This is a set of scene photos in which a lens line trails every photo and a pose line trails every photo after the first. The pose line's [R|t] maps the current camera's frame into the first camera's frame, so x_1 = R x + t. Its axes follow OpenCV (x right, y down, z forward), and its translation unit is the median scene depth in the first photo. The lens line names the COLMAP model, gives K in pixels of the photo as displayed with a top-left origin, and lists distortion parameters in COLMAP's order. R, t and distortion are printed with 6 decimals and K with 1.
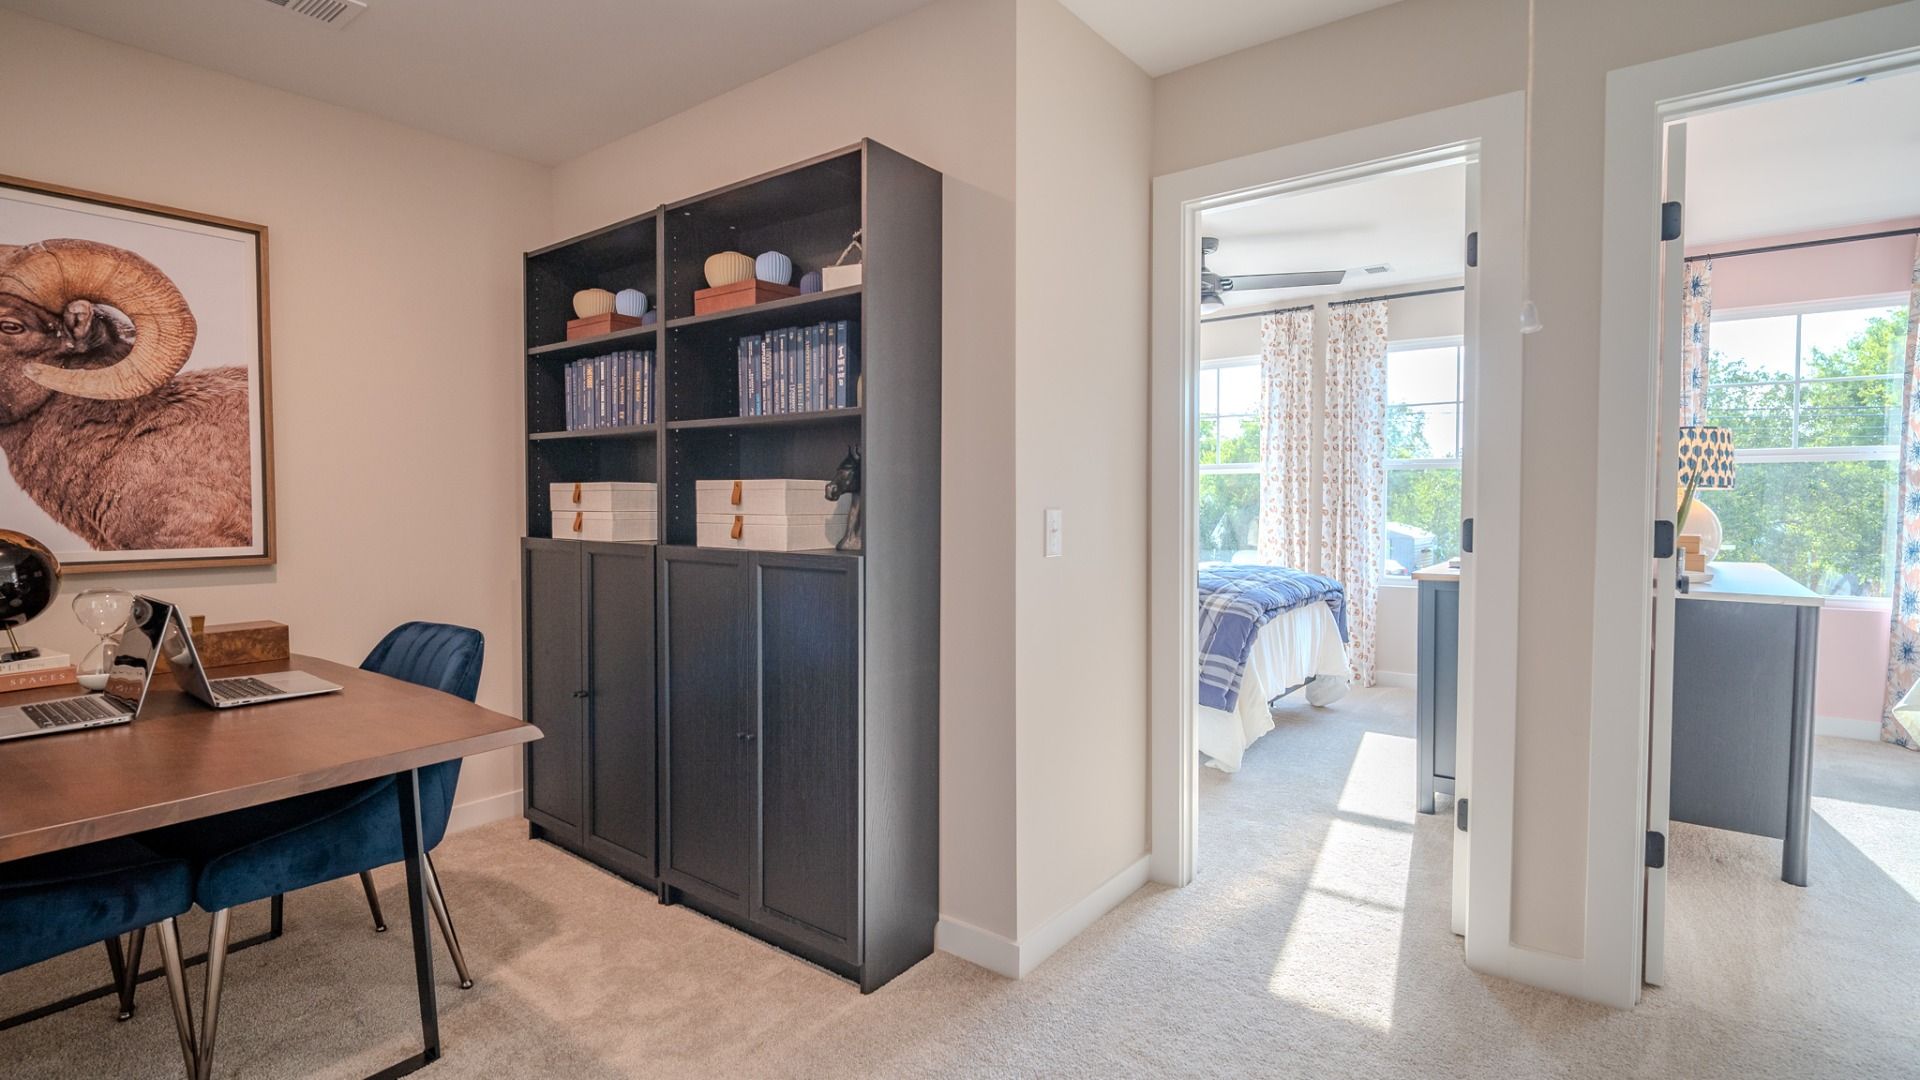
lens RADIAL K [[888.0, 0, 960.0], [0, 888.0, 540.0], [0, 0, 1]] dist [-0.002117, 0.000122]
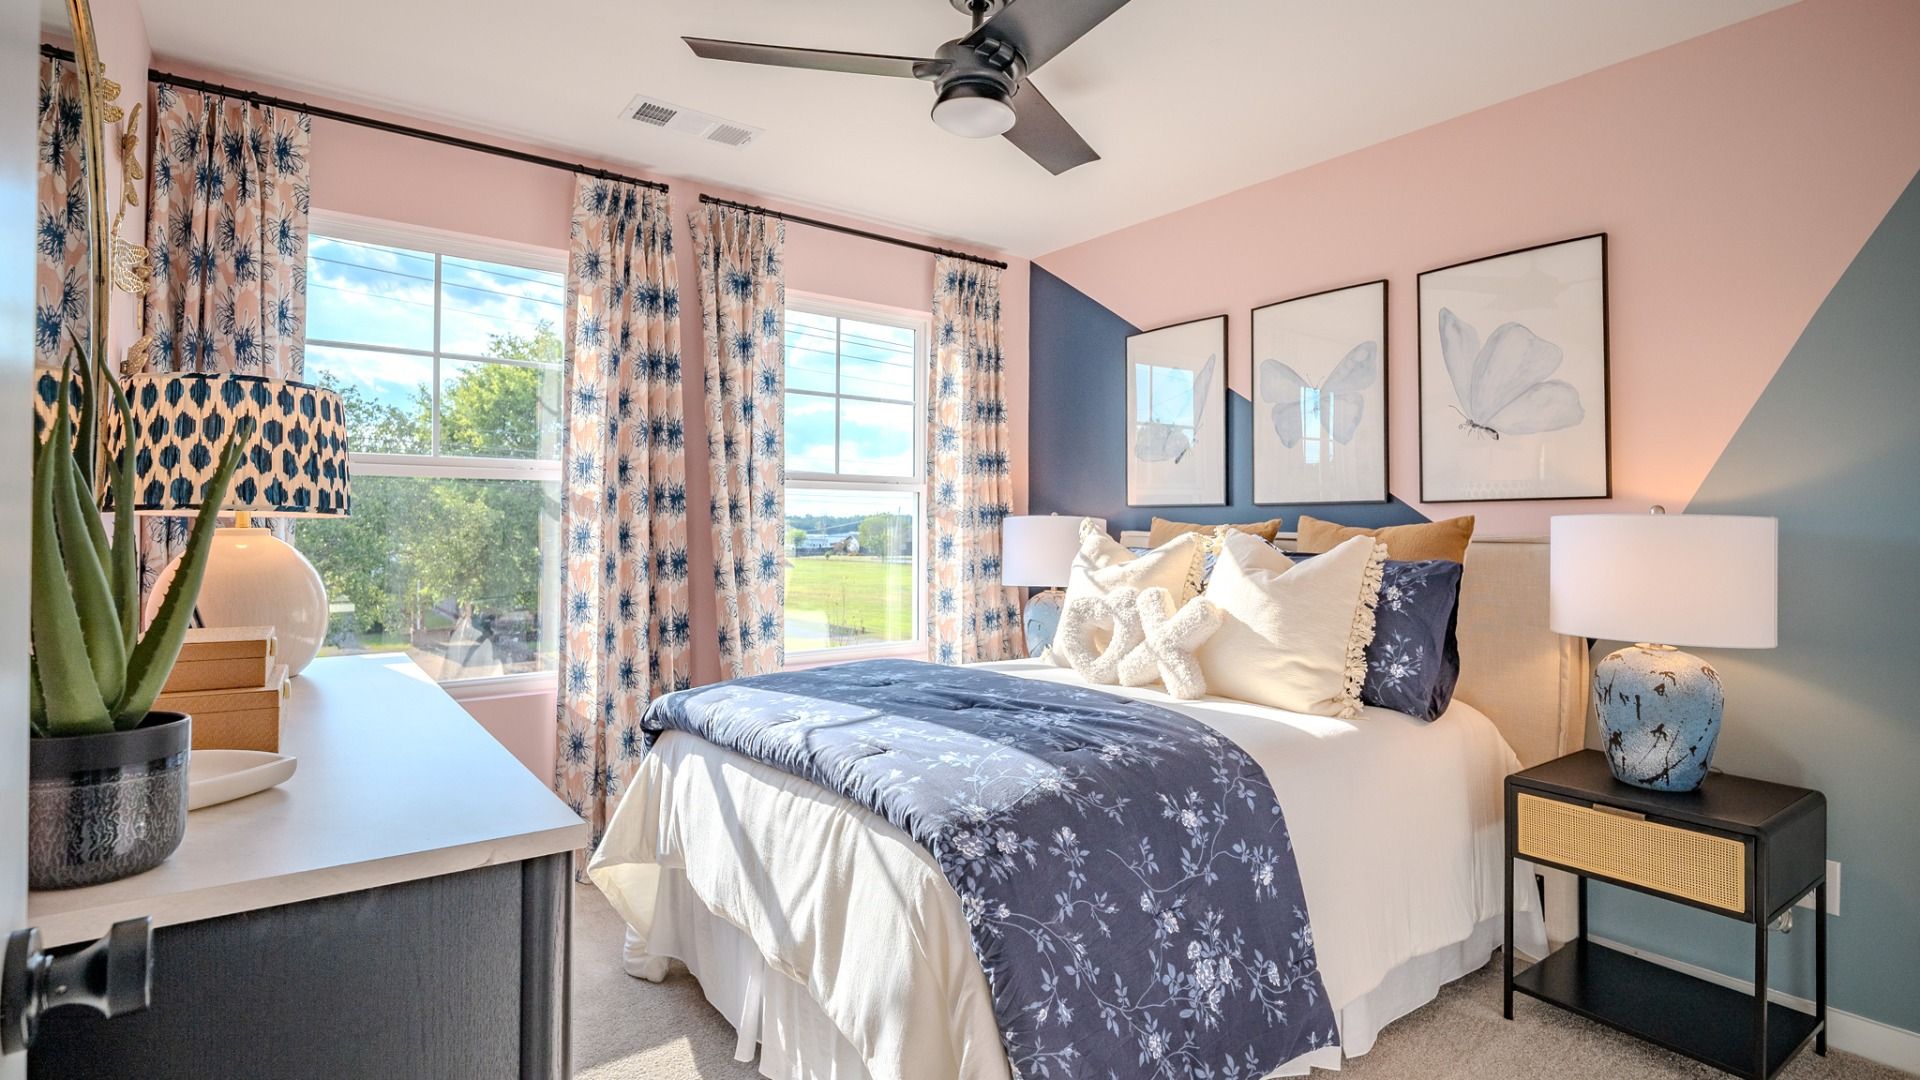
lens RADIAL K [[847.0, 0, 955.1], [0, 847.0, 508.9], [0, 0, 1]] dist [-0.013404, -0.000414]
pose [[0.230545, 0.024532, 0.972752, 0.491742], [0.043128, 0.998442, -0.035401, -0.030559], [-0.972105, 0.050115, 0.229128, 0.560591]]
